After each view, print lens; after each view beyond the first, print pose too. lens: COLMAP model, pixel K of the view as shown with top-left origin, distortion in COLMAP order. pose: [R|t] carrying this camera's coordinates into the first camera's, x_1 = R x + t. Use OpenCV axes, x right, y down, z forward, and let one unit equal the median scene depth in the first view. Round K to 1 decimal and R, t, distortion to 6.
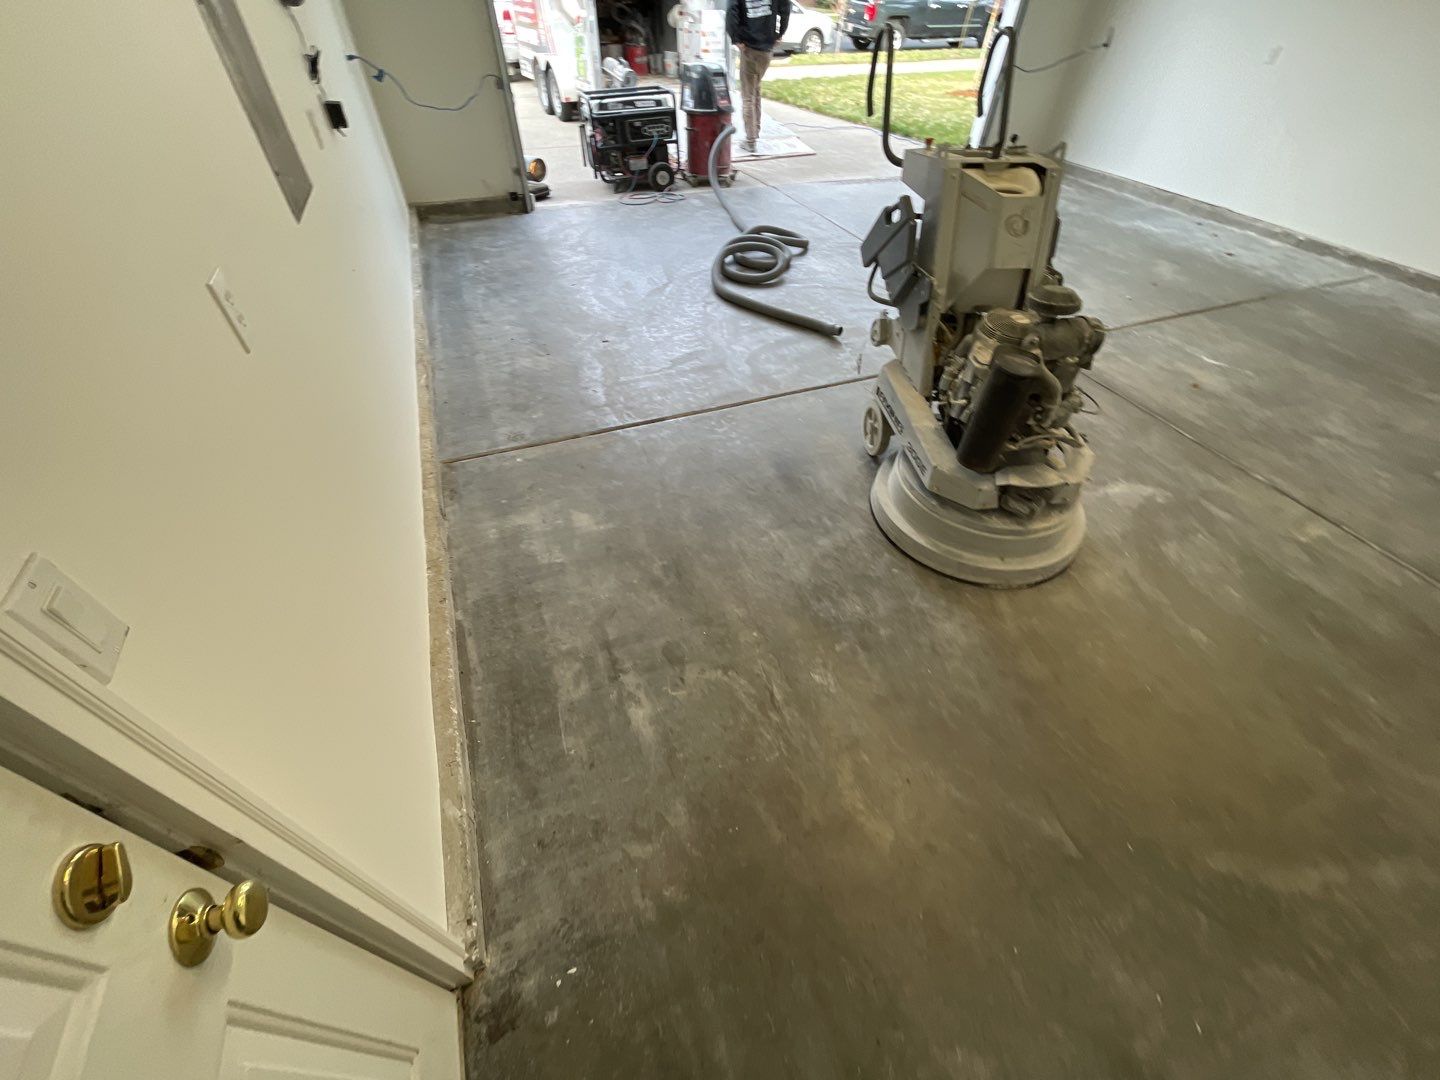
lens RADIAL K [[580.1, 0, 730.4], [0, 580.1, 537.9], [0, 0, 1]] dist [-0.001616, 0.000155]
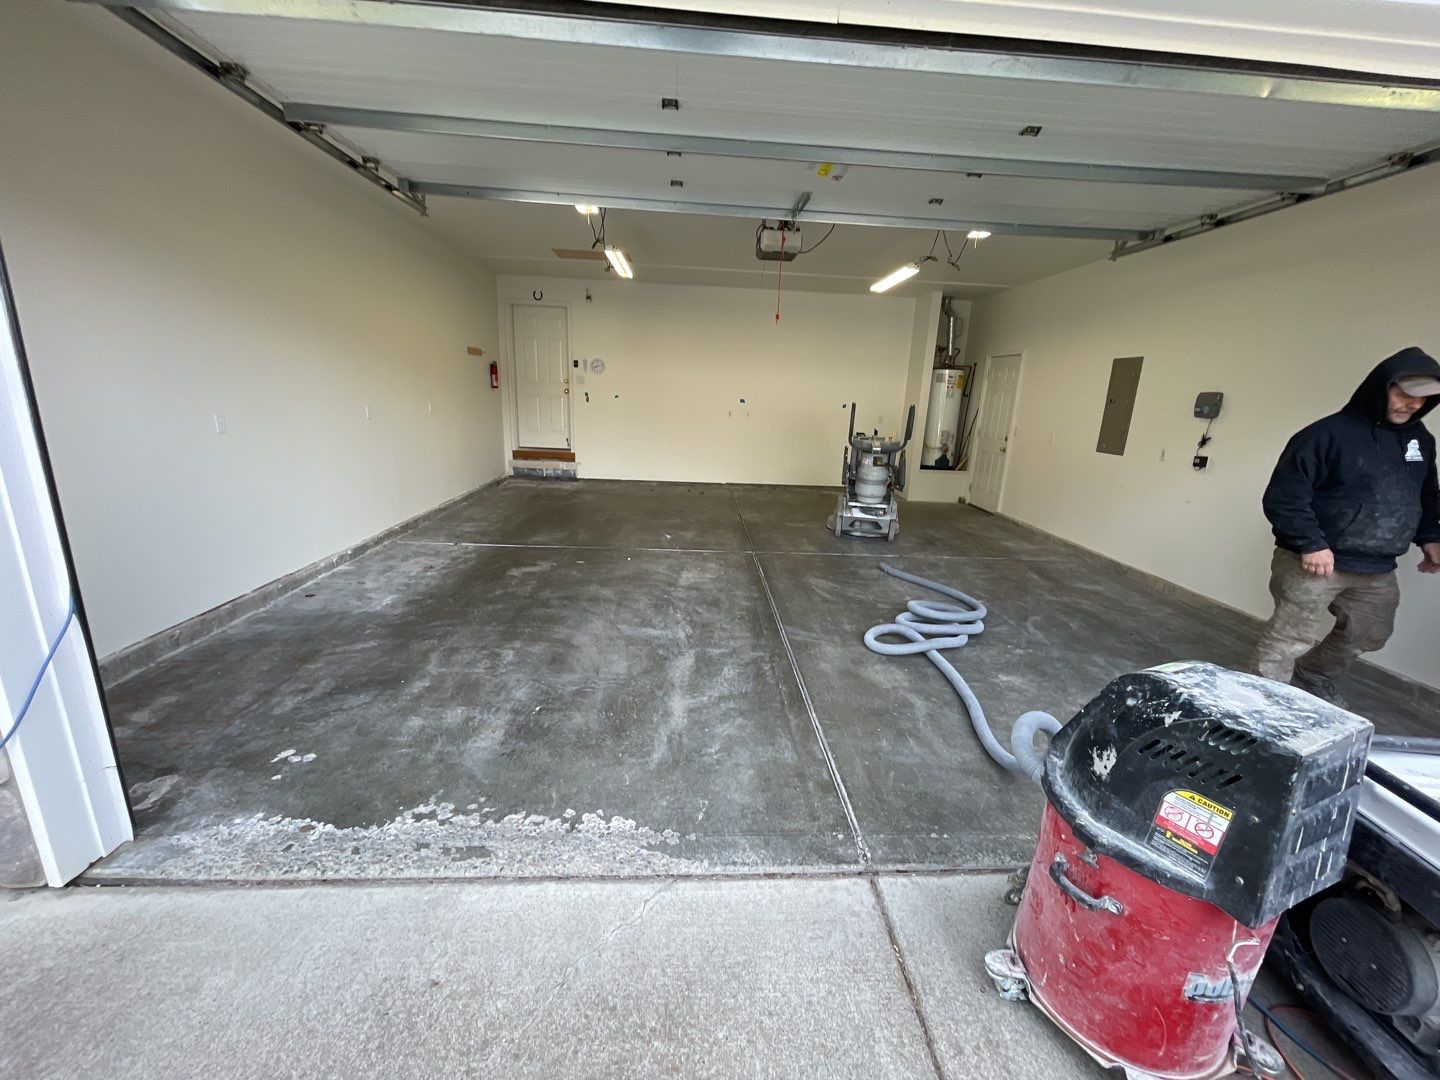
lens RADIAL K [[580.1, 0, 725.6], [0, 580.1, 537.1], [0, 0, 1]] dist [-0.001616, 0.000155]
pose [[-0.943254, -0.142419, 0.299981, 0.147498], [0.182462, 0.532492, 0.826535, -1.894147], [-0.277452, 0.834367, -0.476290, 1.962255]]
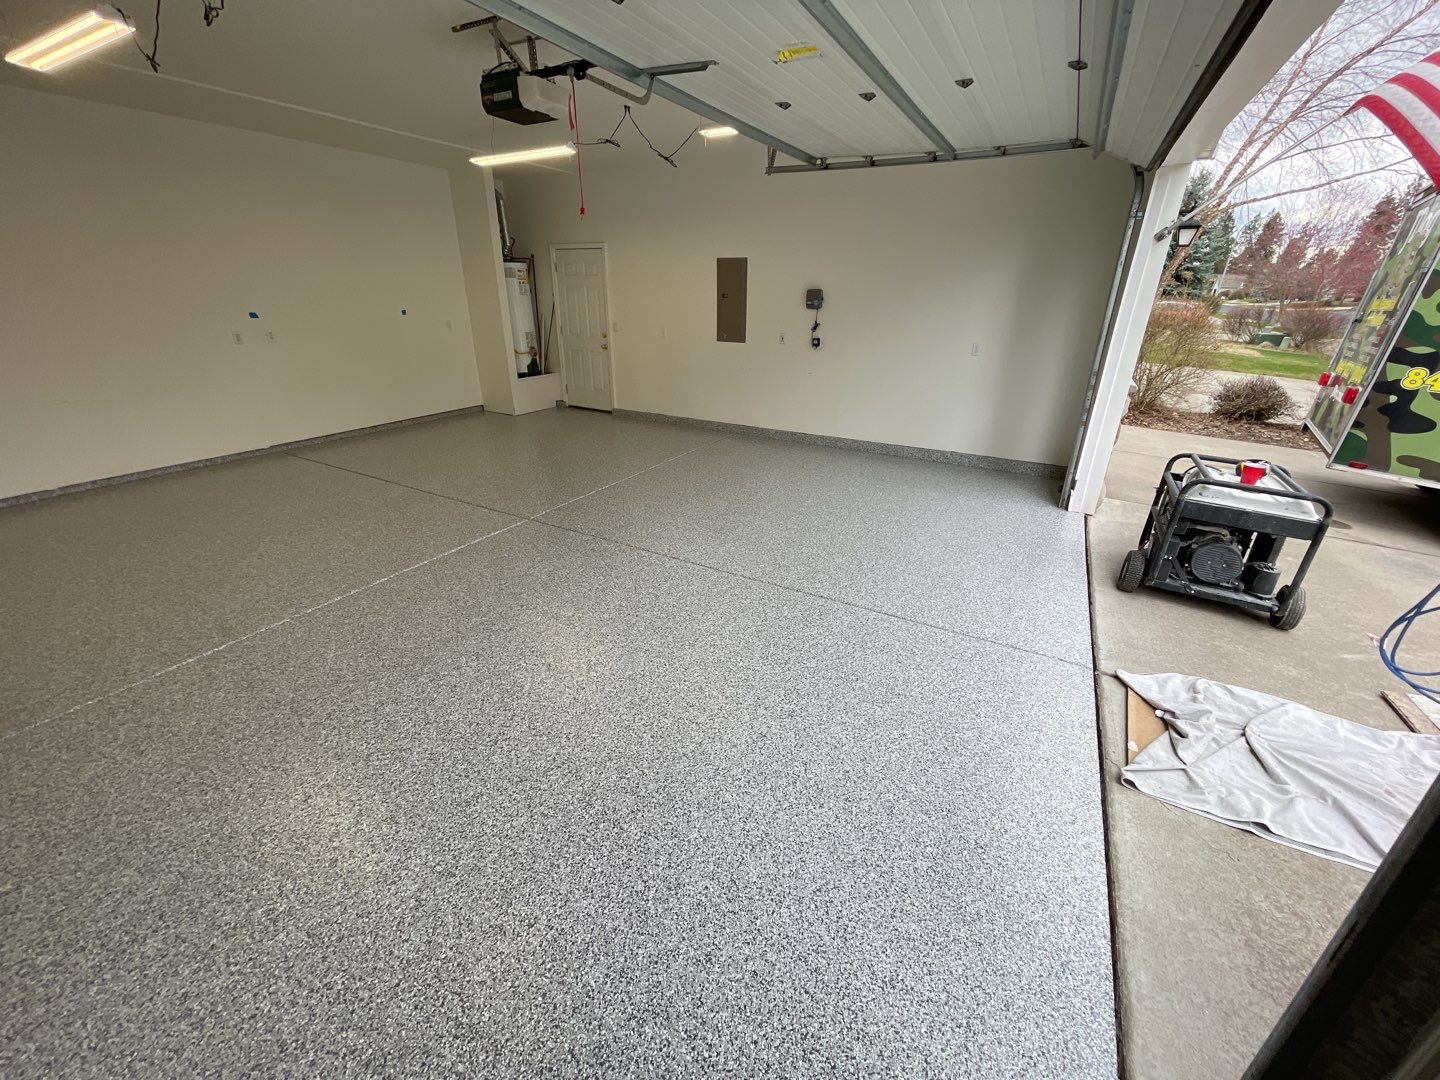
lens RADIAL K [[580.1, 0, 724.8], [0, 580.1, 535.4], [0, 0, 1]] dist [-0.001616, 0.000155]
pose [[-0.777726, 0.216615, -0.590102, 1.074897], [-0.462941, 0.437676, 0.770795, -1.683973], [0.425239, 0.872650, -0.240112, 1.709805]]
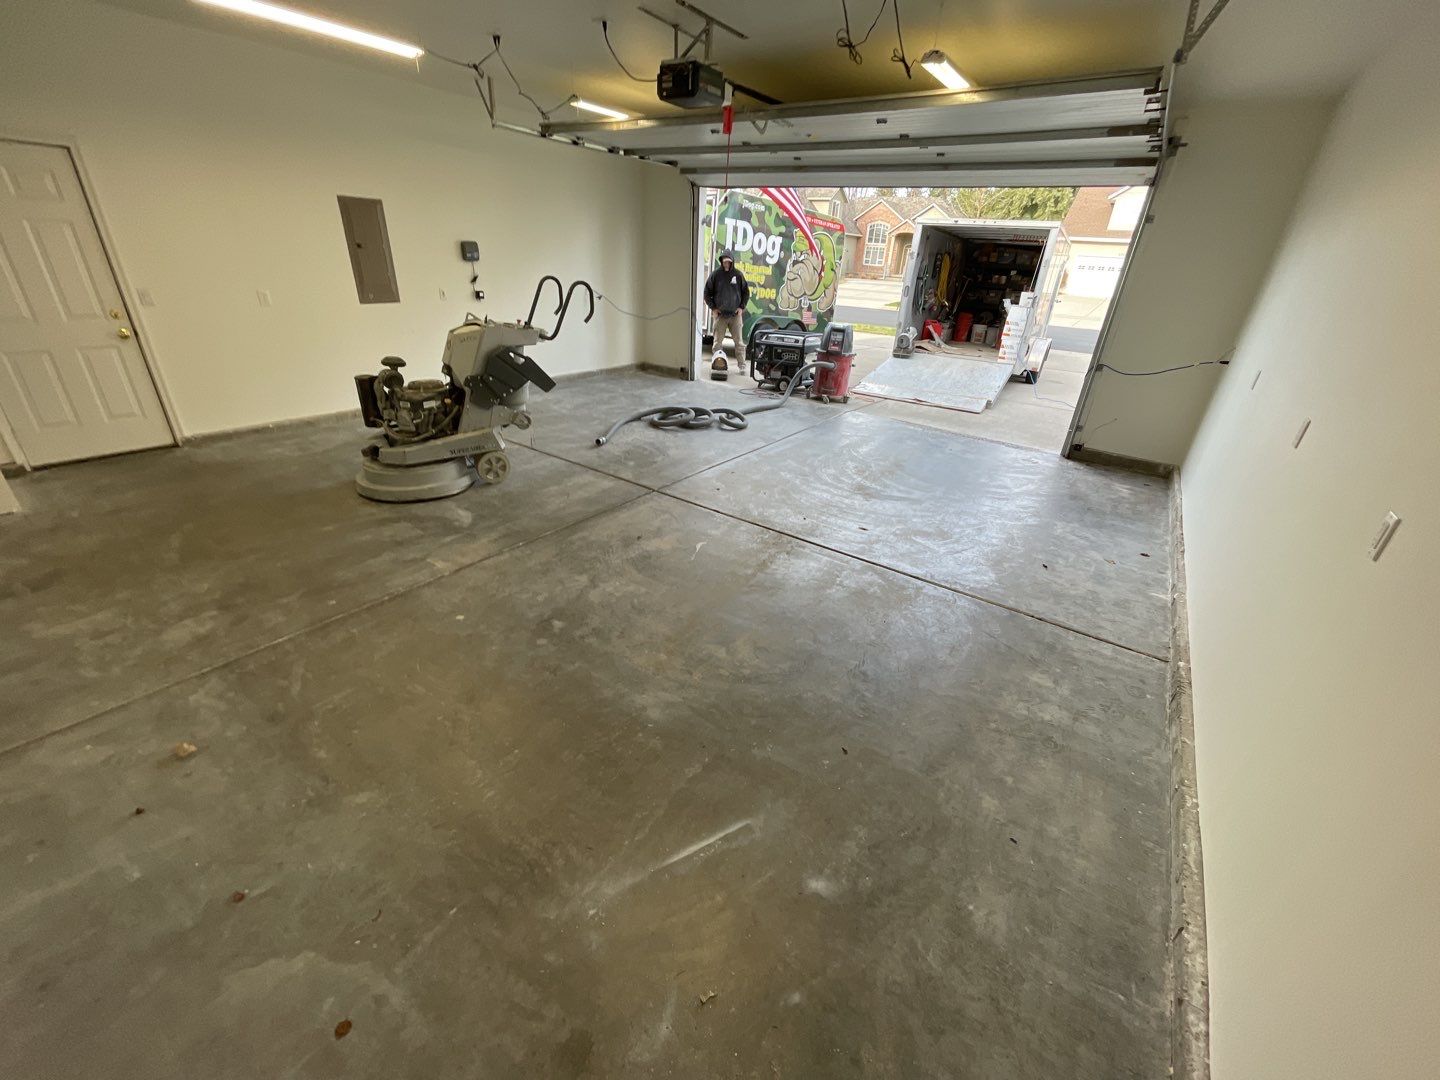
lens RADIAL K [[580.1, 0, 726.5], [0, 580.1, 536.5], [0, 0, 1]] dist [-0.001616, 0.000155]
pose [[0.543902, 0.378484, -0.748947, 1.829307], [-0.619762, 0.782899, -0.054444, -0.316868], [0.565743, 0.493781, 0.660390, 0.322336]]
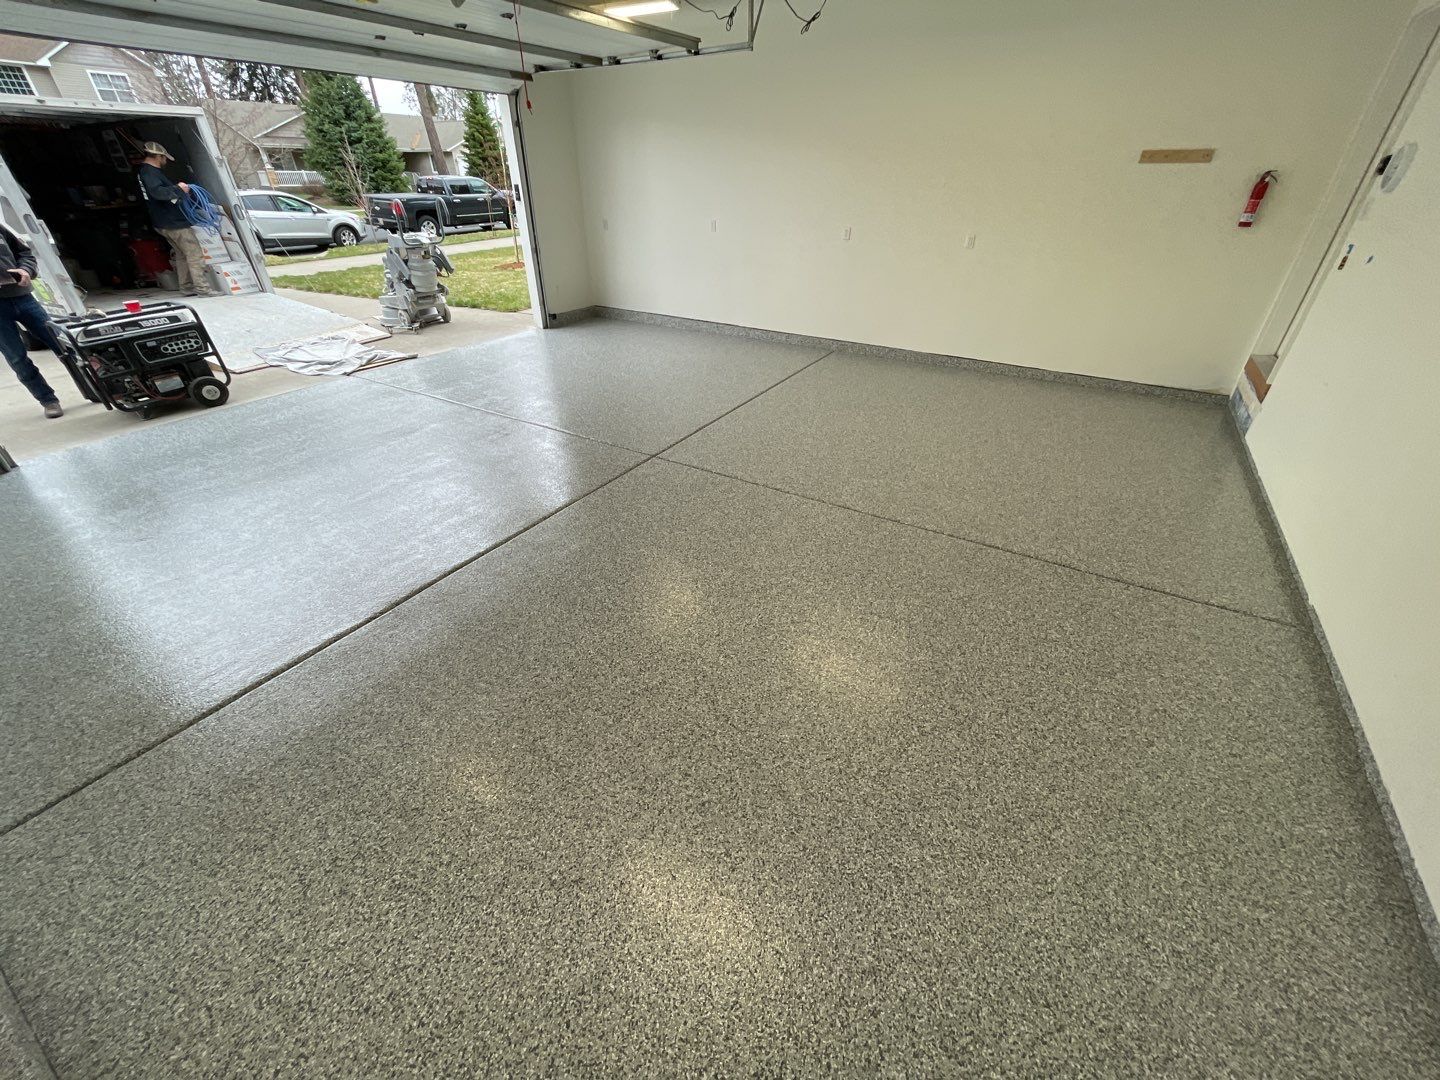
lens RADIAL K [[580.1, 0, 724.9], [0, 580.1, 533.4], [0, 0, 1]] dist [-0.001616, 0.000155]
pose [[0.804727, -0.330288, 0.493279, 0.013909], [0.427433, 0.899004, -0.095354, -0.020294], [-0.411965, 0.287578, 0.864629, -0.033520]]
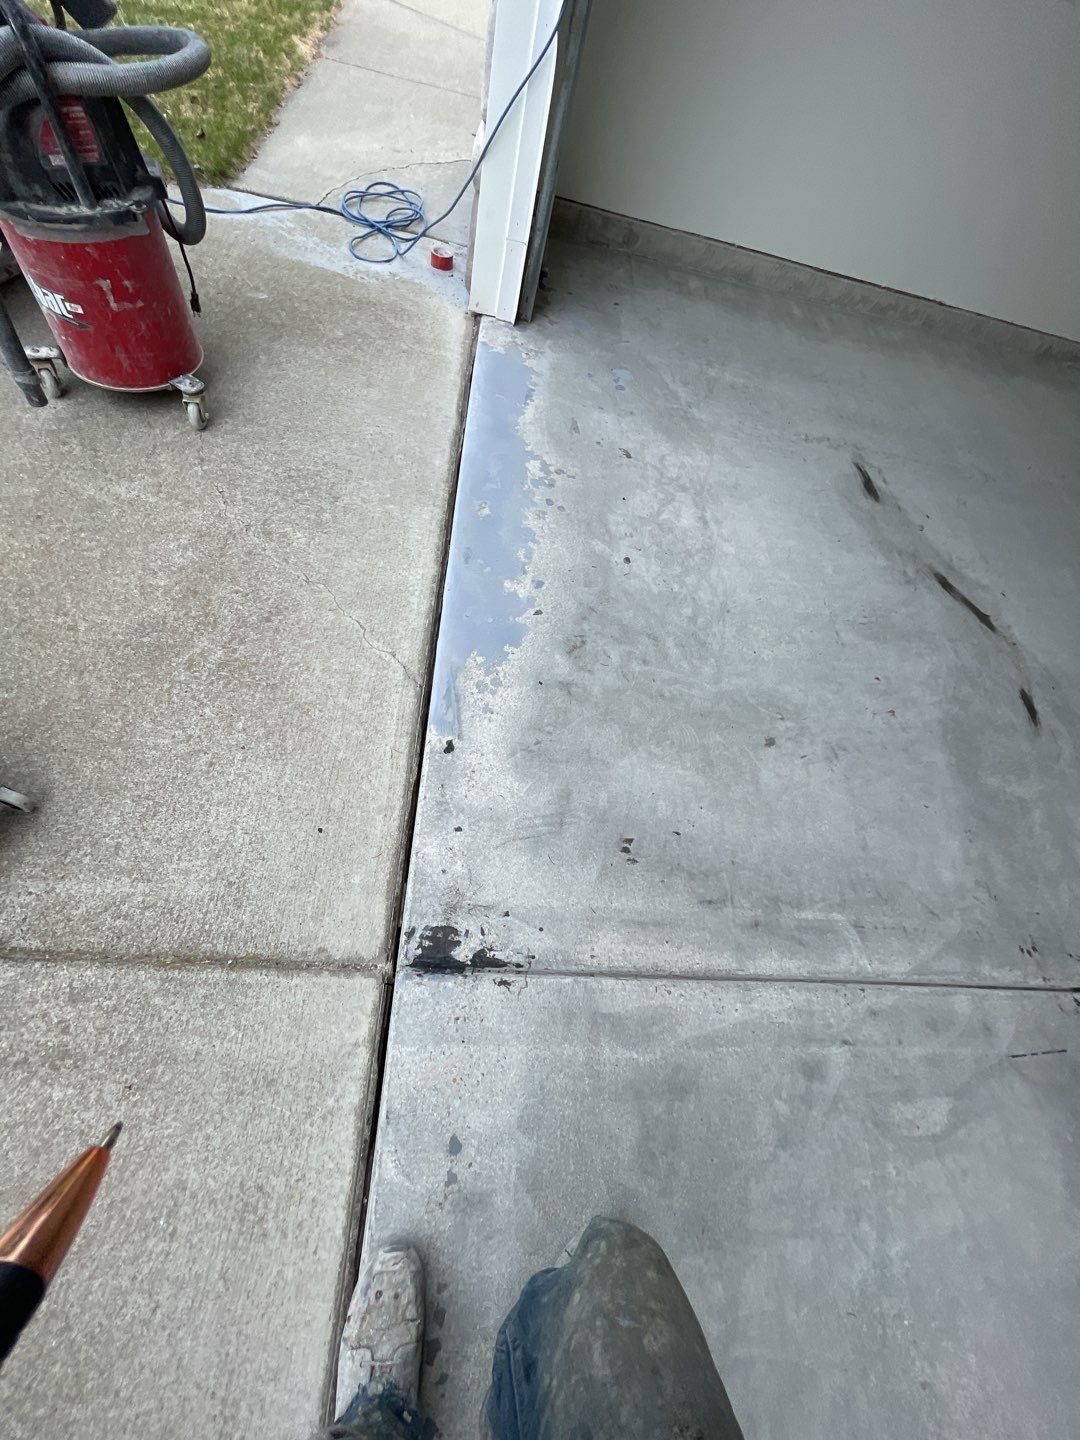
lens RADIAL K [[580.1, 0, 542.6], [0, 580.1, 708.8], [0, 0, 1]] dist [-0.001616, 0.000155]
pose [[0.383950, -0.761605, 0.522053, 0.107291], [0.489439, 0.647292, 0.584349, -1.431385], [-0.782964, 0.031153, 0.621286, 1.621401]]
